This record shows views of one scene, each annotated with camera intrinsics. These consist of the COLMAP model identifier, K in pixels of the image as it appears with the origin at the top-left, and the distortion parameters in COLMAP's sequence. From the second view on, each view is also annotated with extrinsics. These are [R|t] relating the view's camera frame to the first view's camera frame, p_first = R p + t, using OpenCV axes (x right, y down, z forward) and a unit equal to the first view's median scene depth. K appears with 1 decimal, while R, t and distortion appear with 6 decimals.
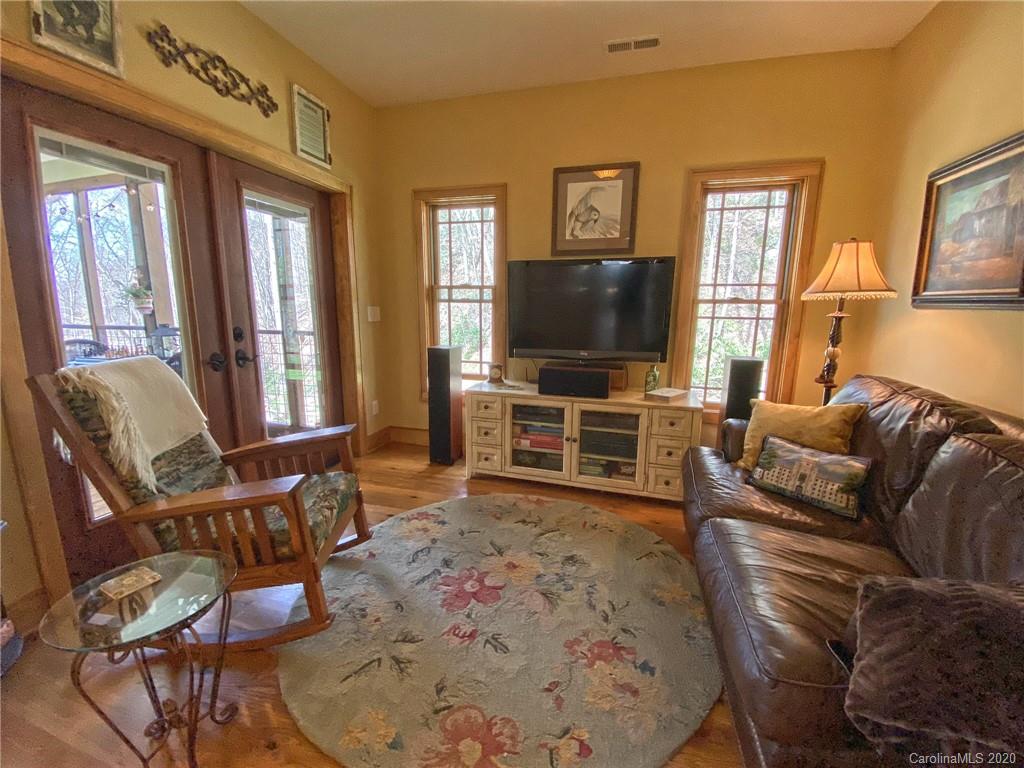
lens RADIAL K [[422.2, 0, 511.4], [0, 422.2, 389.2], [0, 0, 1]] dist [-0.011559, -0.003498]
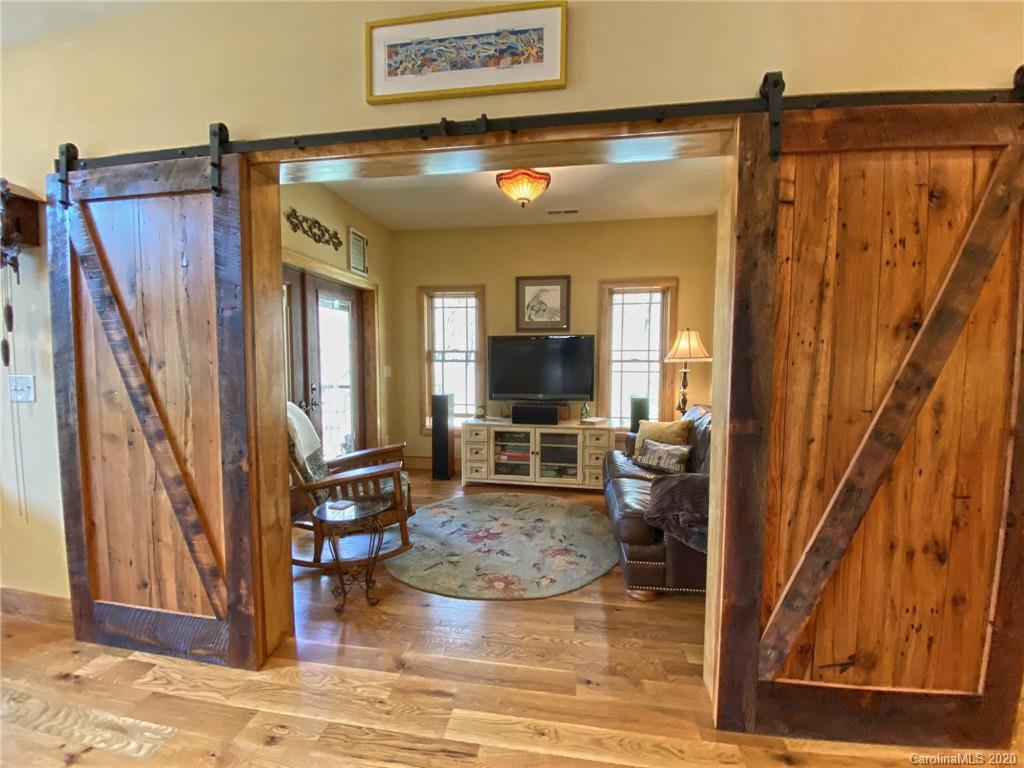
lens RADIAL K [[422.2, 0, 513.1], [0, 422.2, 384.0], [0, 0, 1]] dist [-0.011559, -0.003498]
pose [[0.992662, -0.017904, 0.119591, -0.118208], [0.032610, 0.991973, -0.122170, 0.058648], [-0.116443, 0.125173, 0.985278, -0.542143]]
